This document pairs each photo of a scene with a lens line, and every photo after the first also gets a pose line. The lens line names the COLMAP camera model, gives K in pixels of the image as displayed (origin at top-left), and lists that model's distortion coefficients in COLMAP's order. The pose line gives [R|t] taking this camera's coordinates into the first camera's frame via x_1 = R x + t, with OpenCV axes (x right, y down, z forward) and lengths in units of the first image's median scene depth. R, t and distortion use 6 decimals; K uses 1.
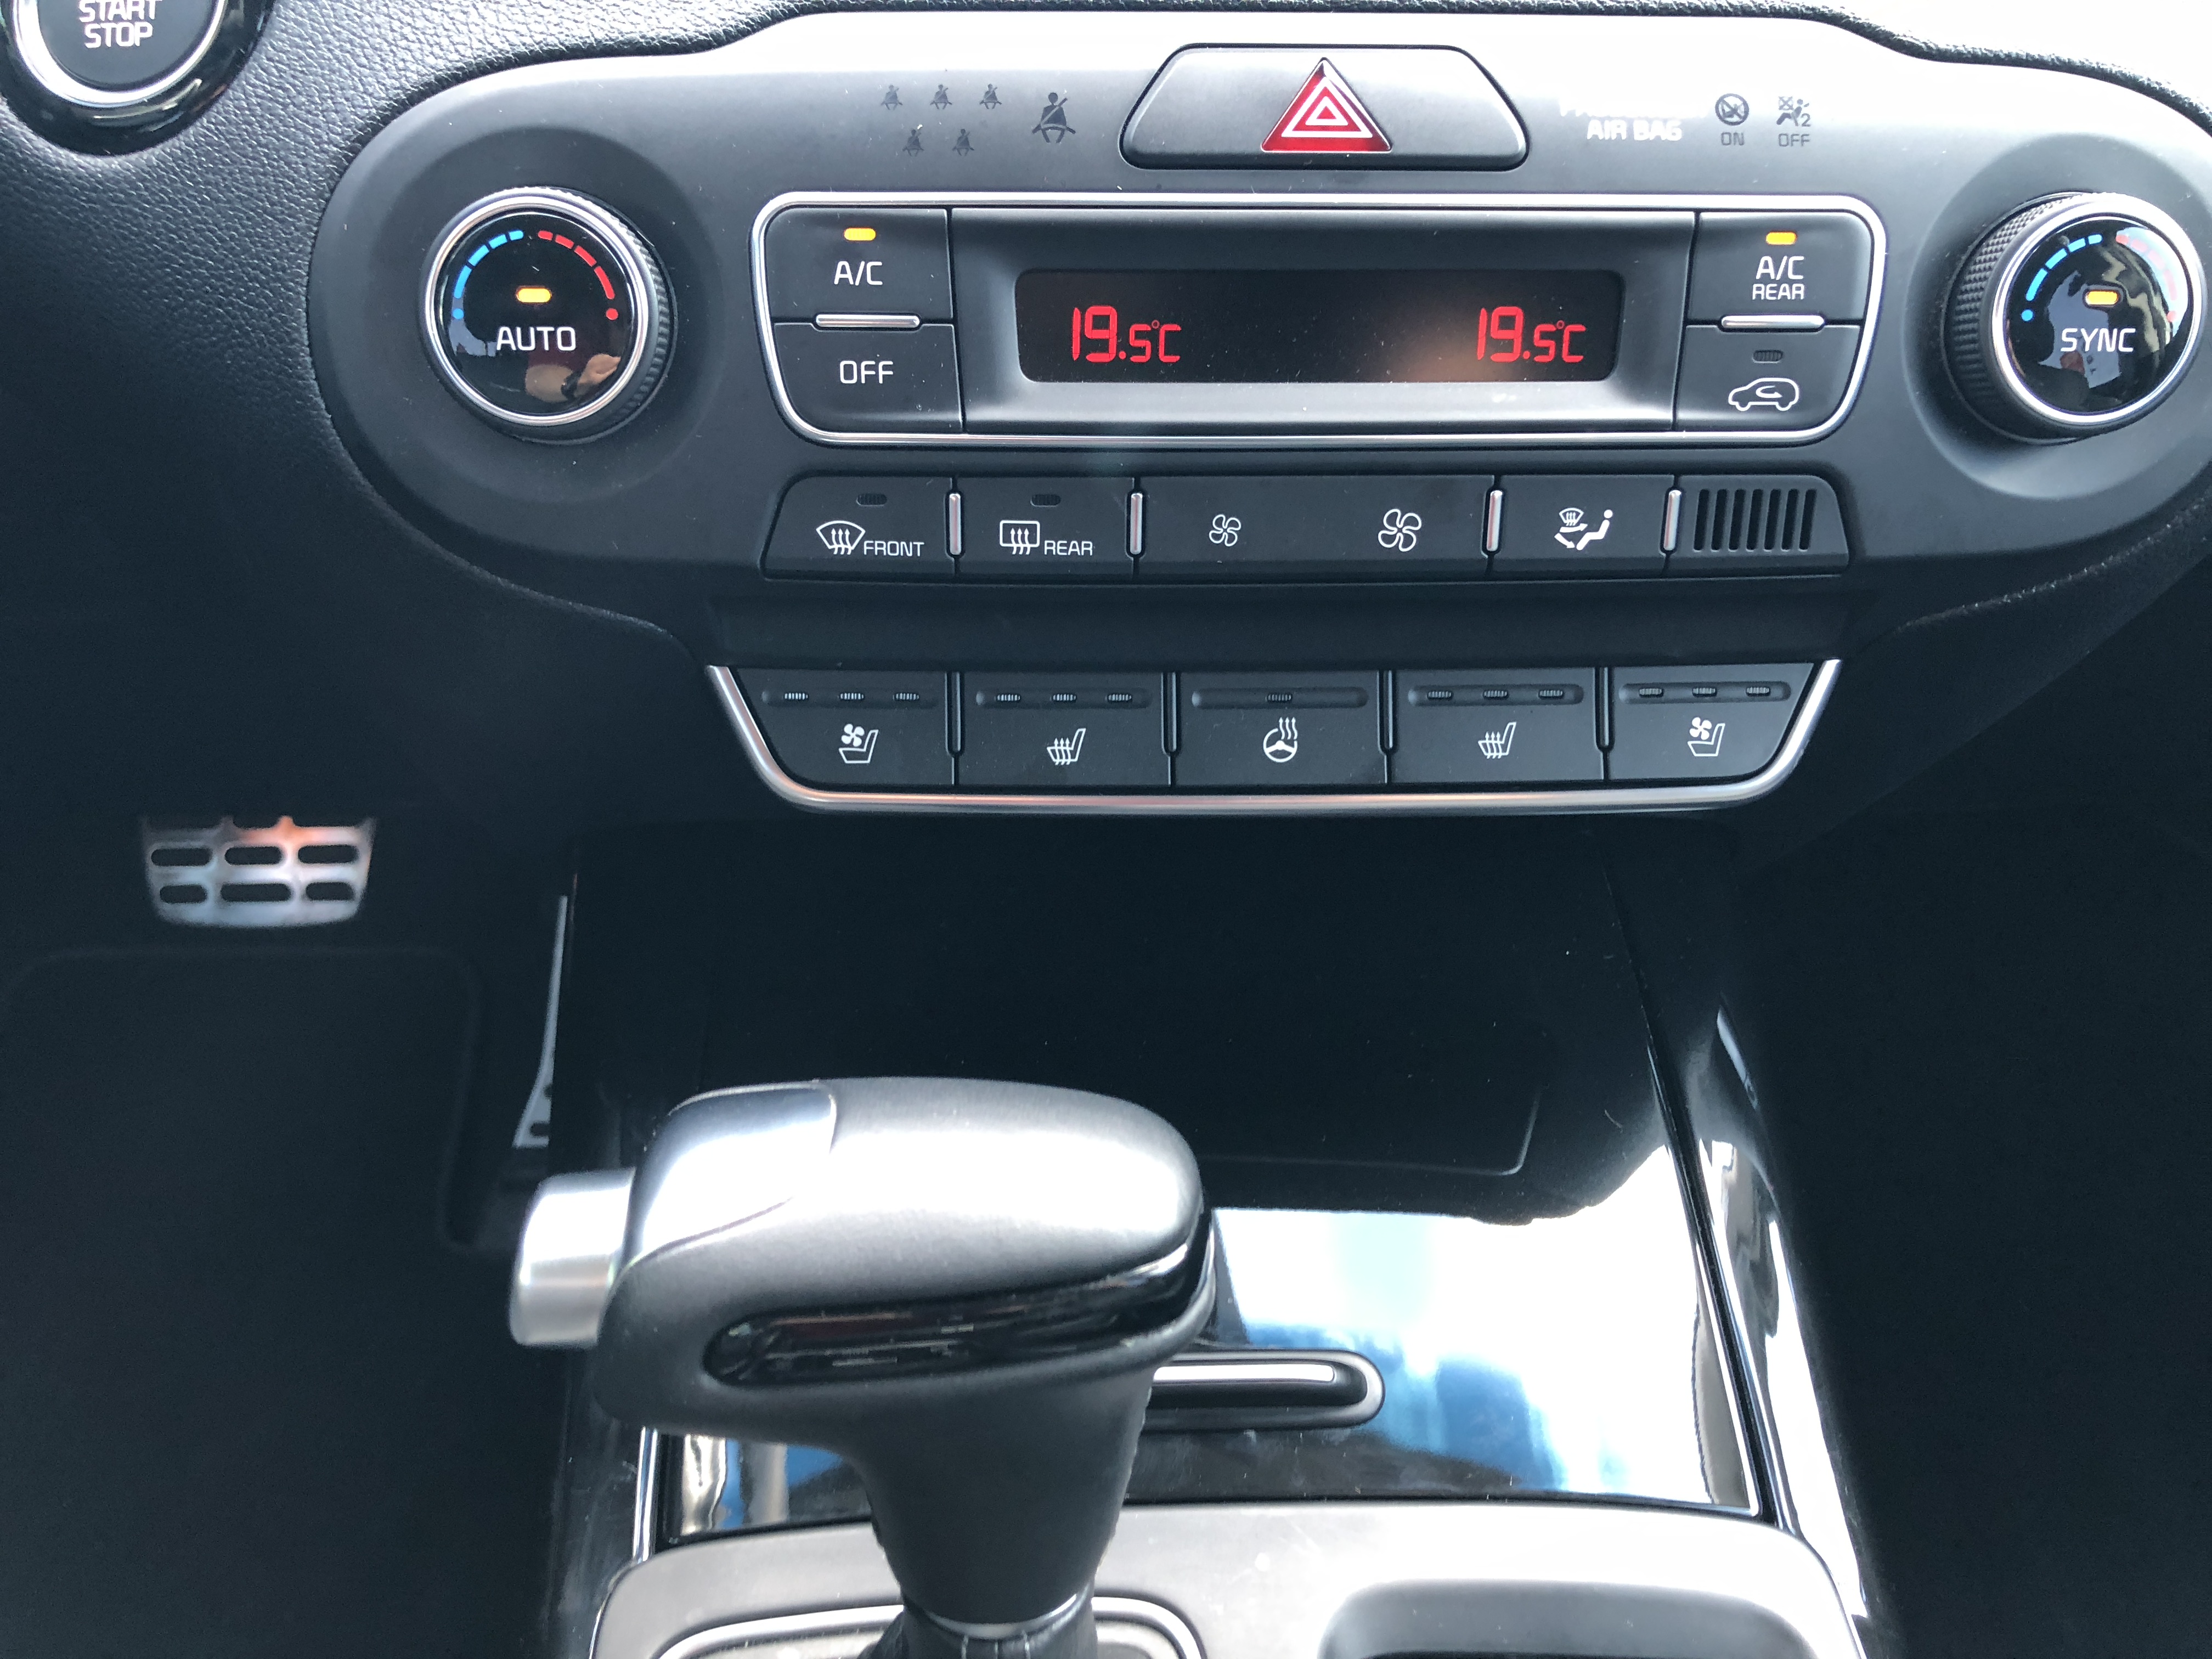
lens RADIAL K [[1782.5, 0, 1102.4], [0, 1782.5, 837.1], [0, 0, 1]] dist [0.022577, -0.003374]
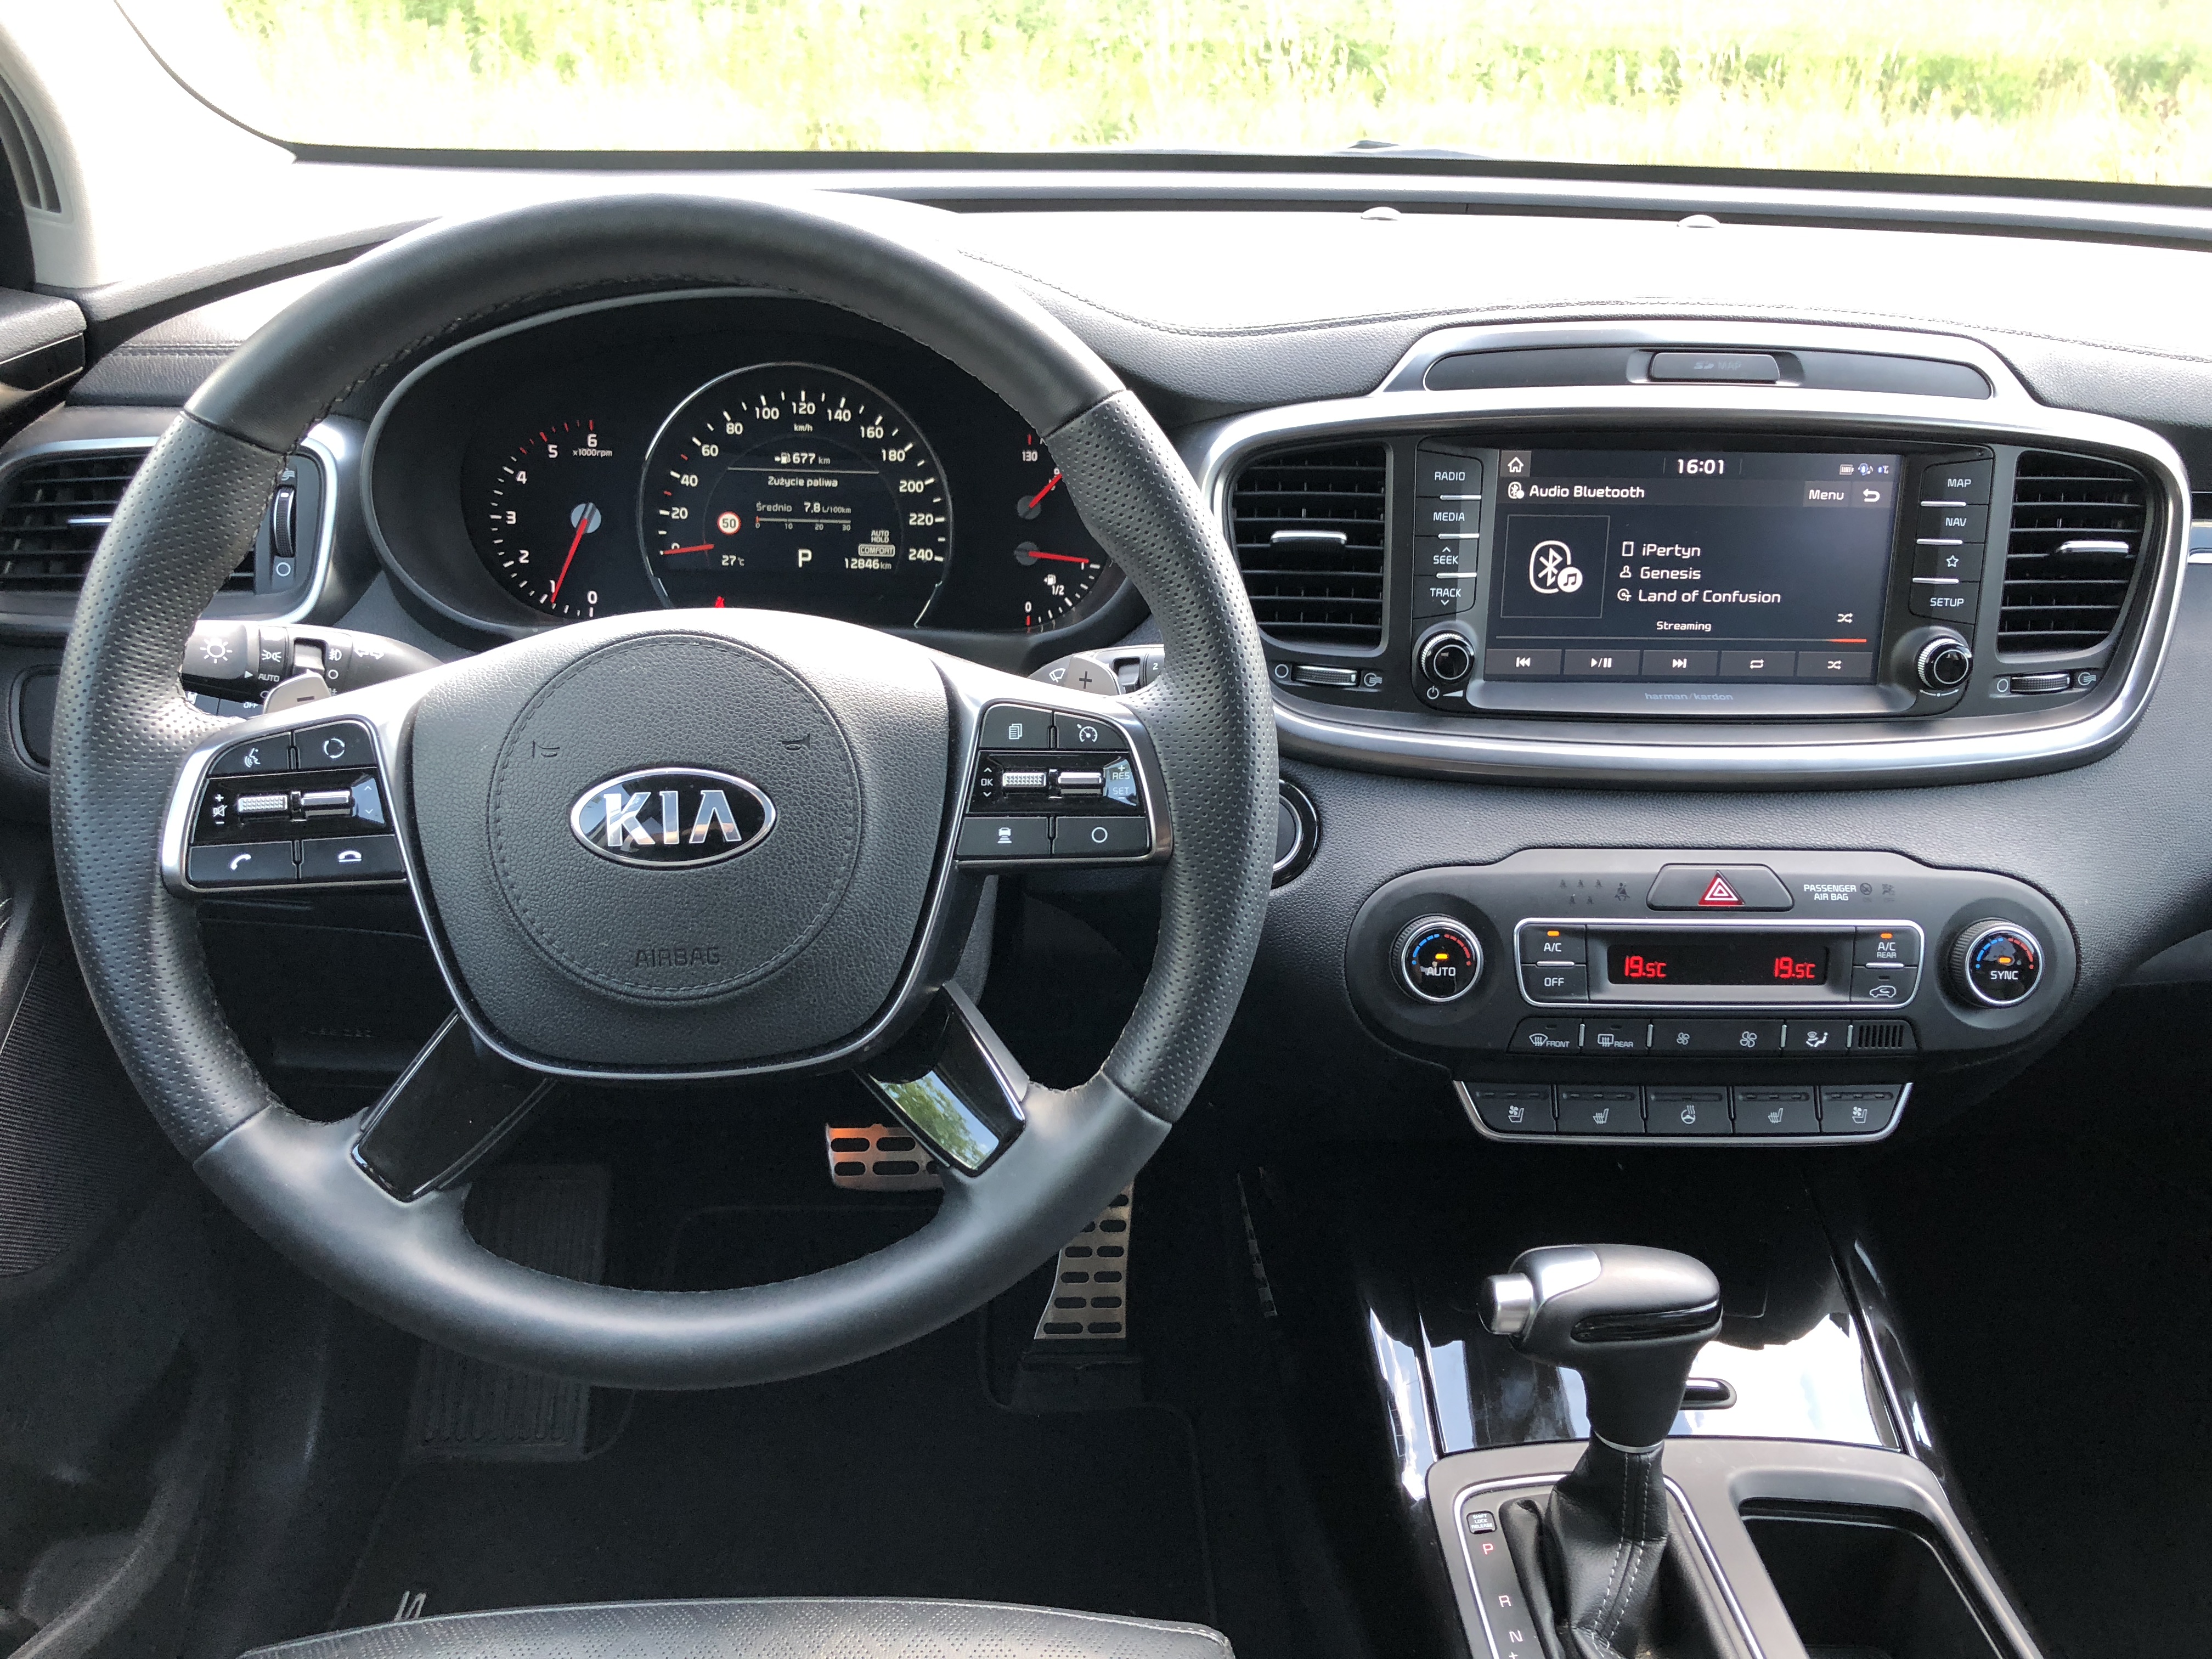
lens RADIAL K [[1782.5, 0, 1107.6], [0, 1782.5, 820.5], [0, 0, 1]] dist [0.022577, -0.003374]
pose [[0.999914, 0.012535, 0.003893, -0.810053], [-0.011734, 0.986586, -0.162820, -0.049736], [-0.005882, 0.162760, 0.986648, -1.691063]]
